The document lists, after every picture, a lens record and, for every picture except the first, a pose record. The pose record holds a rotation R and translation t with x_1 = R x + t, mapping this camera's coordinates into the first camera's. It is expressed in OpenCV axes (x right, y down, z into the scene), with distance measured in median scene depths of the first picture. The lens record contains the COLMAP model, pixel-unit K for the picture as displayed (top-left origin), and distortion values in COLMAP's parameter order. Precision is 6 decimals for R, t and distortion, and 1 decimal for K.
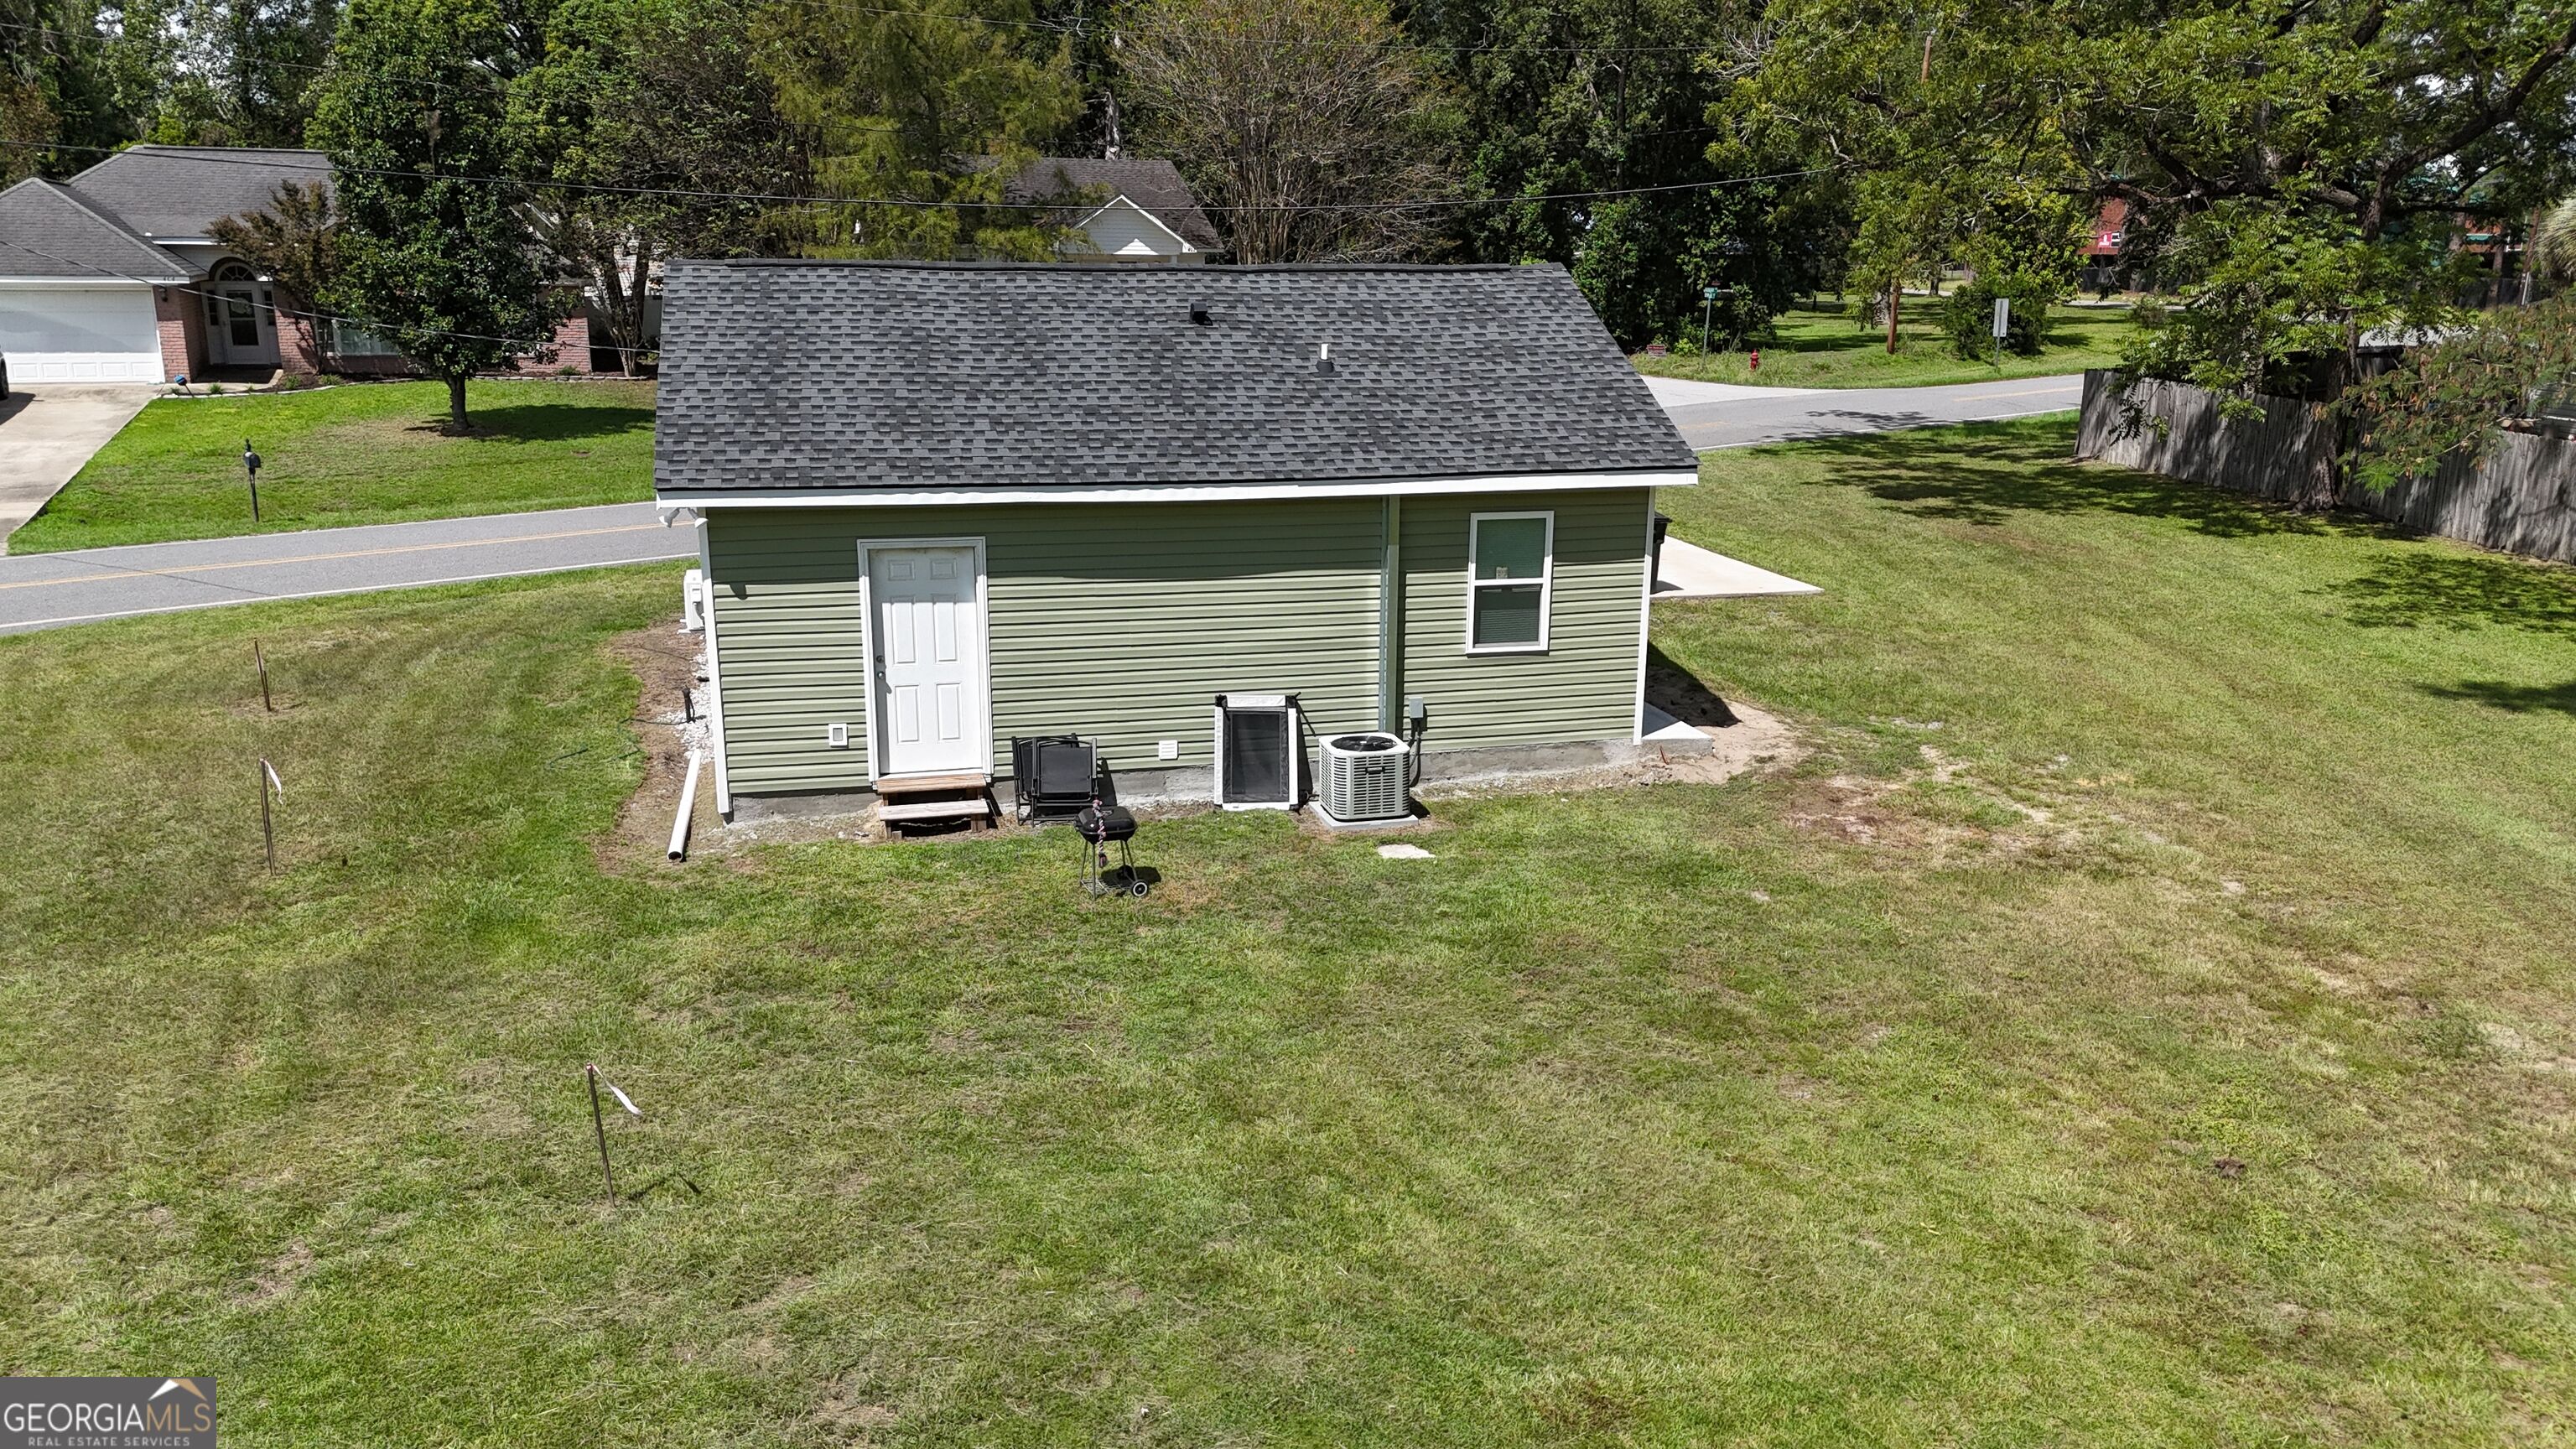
lens RADIAL K [[1894.5, 0, 1297.0], [0, 1894.5, 715.8], [0, 0, 1]] dist [0.083509, -0.082455]
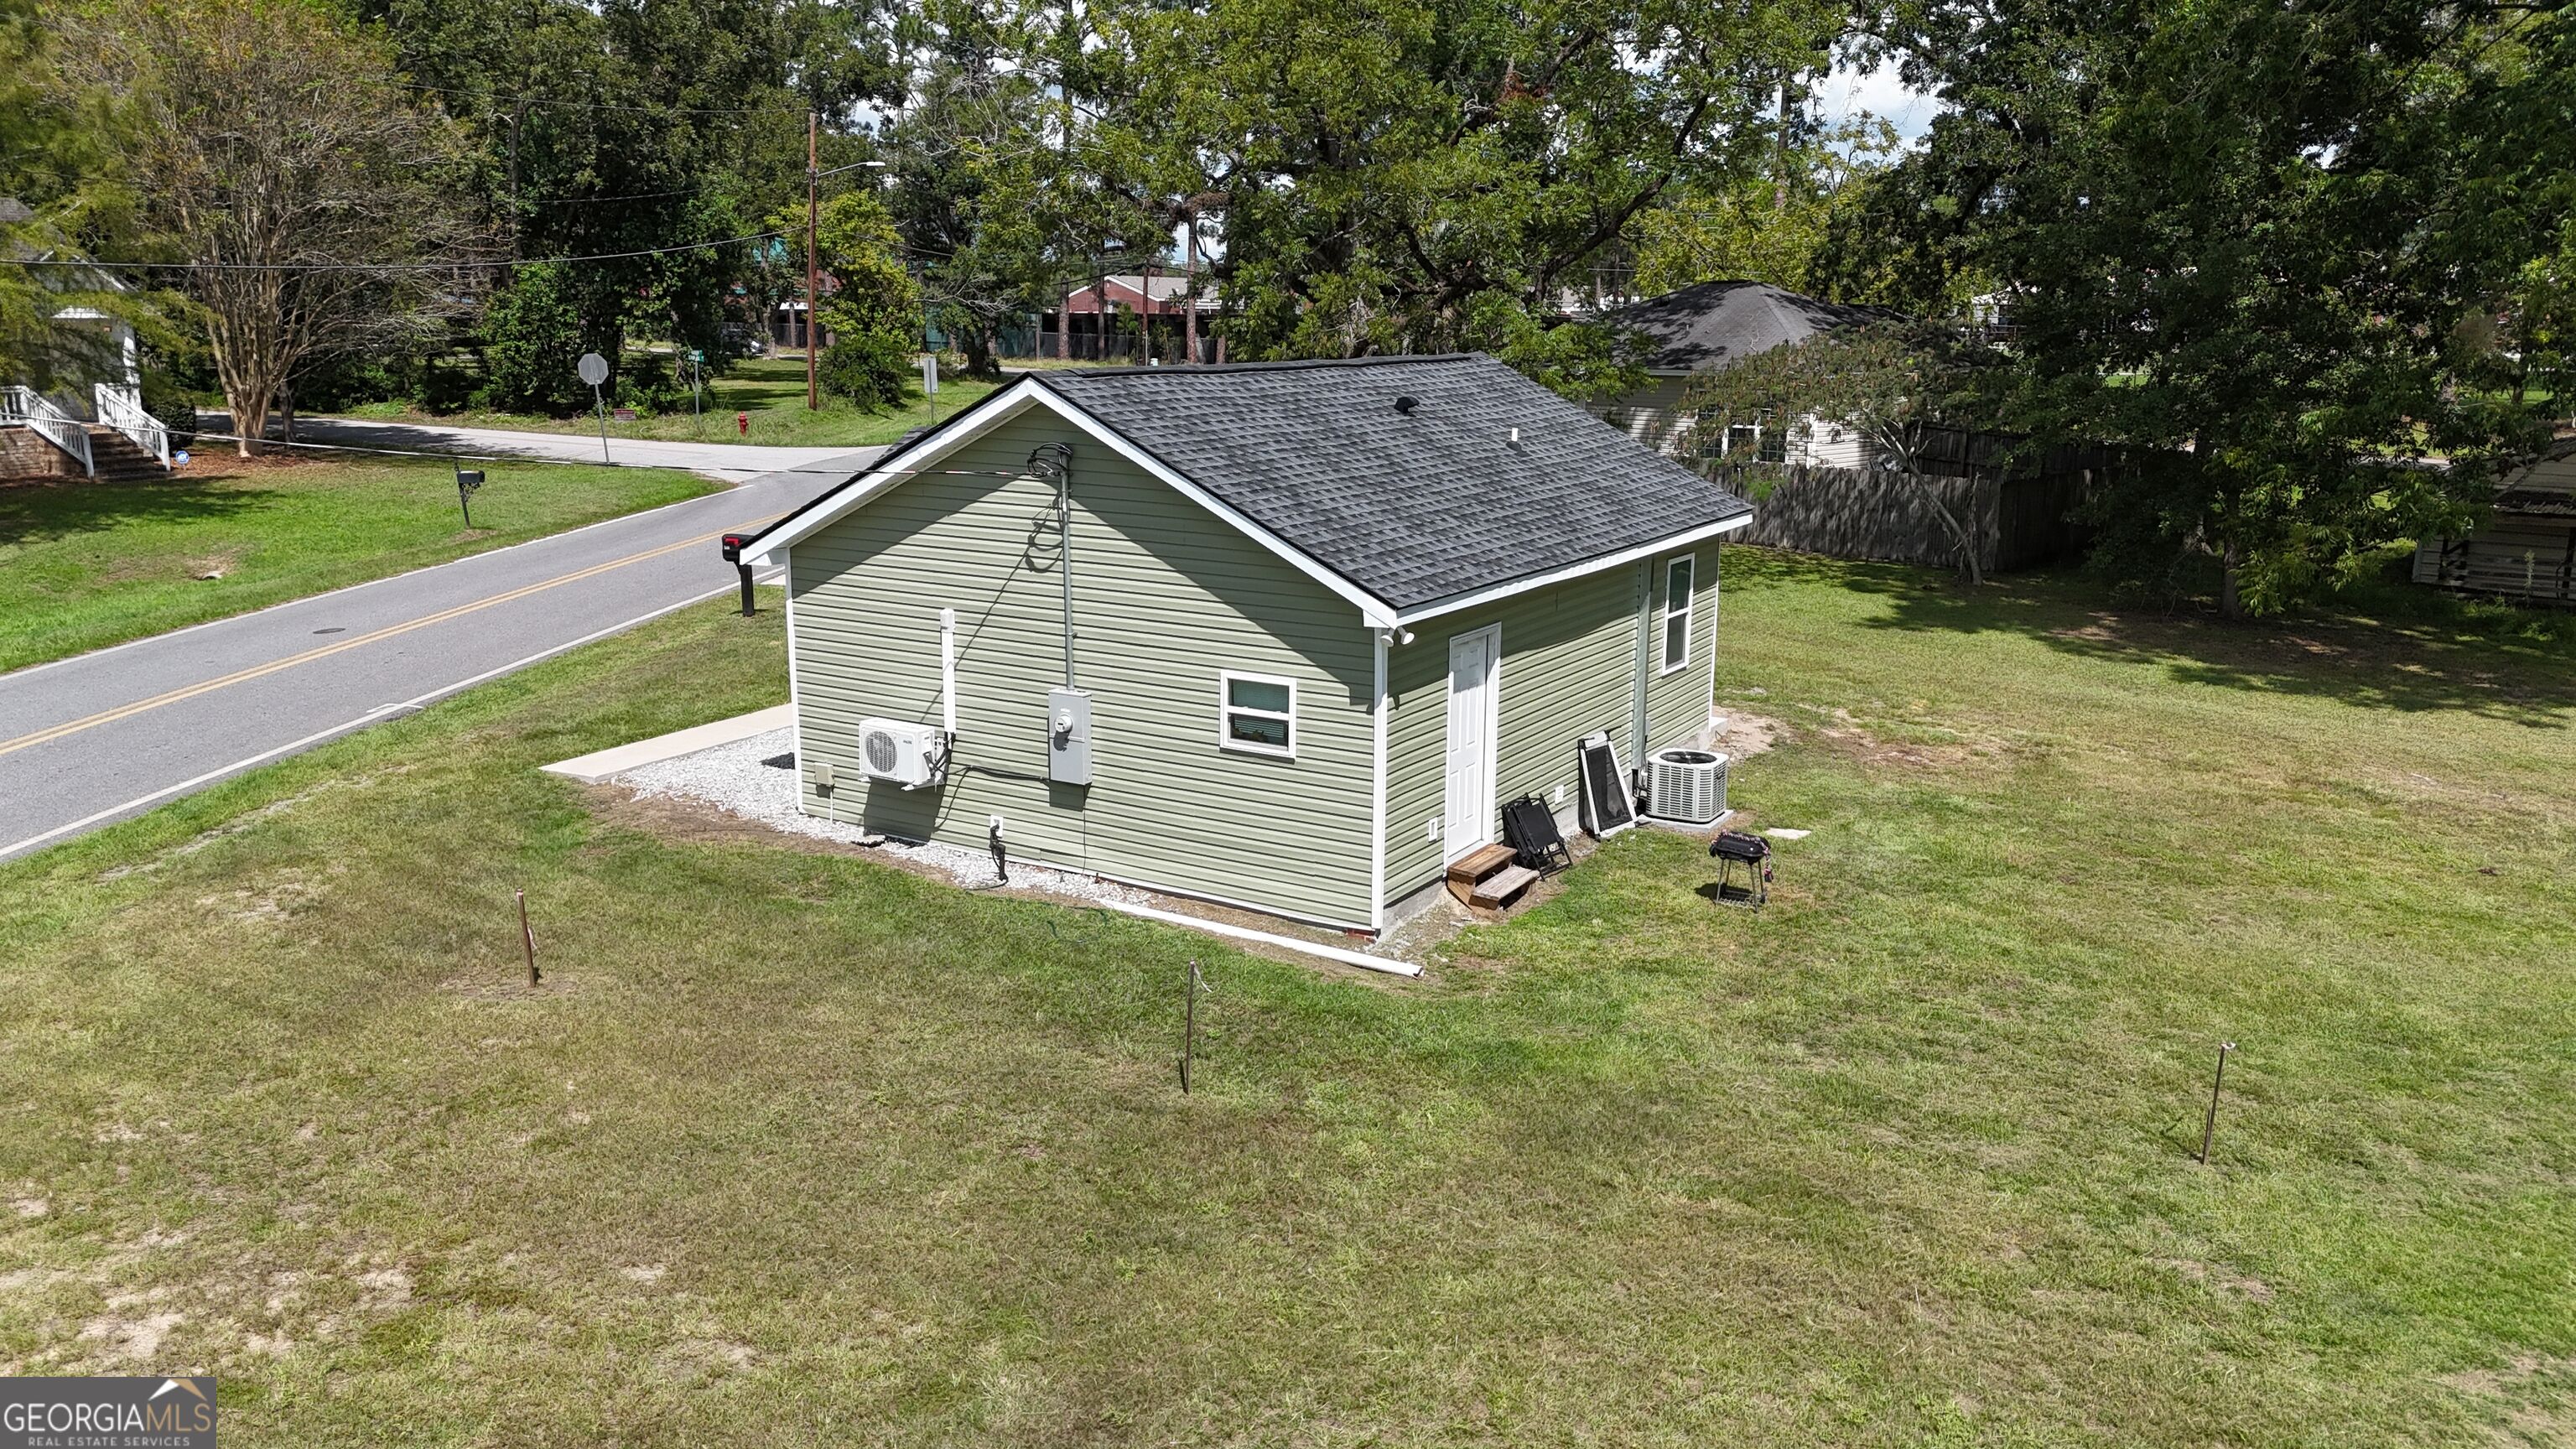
lens RADIAL K [[1894.5, 0, 1297.0], [0, 1894.5, 715.8], [0, 0, 1]] dist [0.083509, -0.082455]
pose [[0.722814, -0.151200, 0.674299, -0.983268], [0.166688, 0.985106, 0.042213, -0.106706], [-0.670638, 0.081886, 0.737251, 0.289438]]
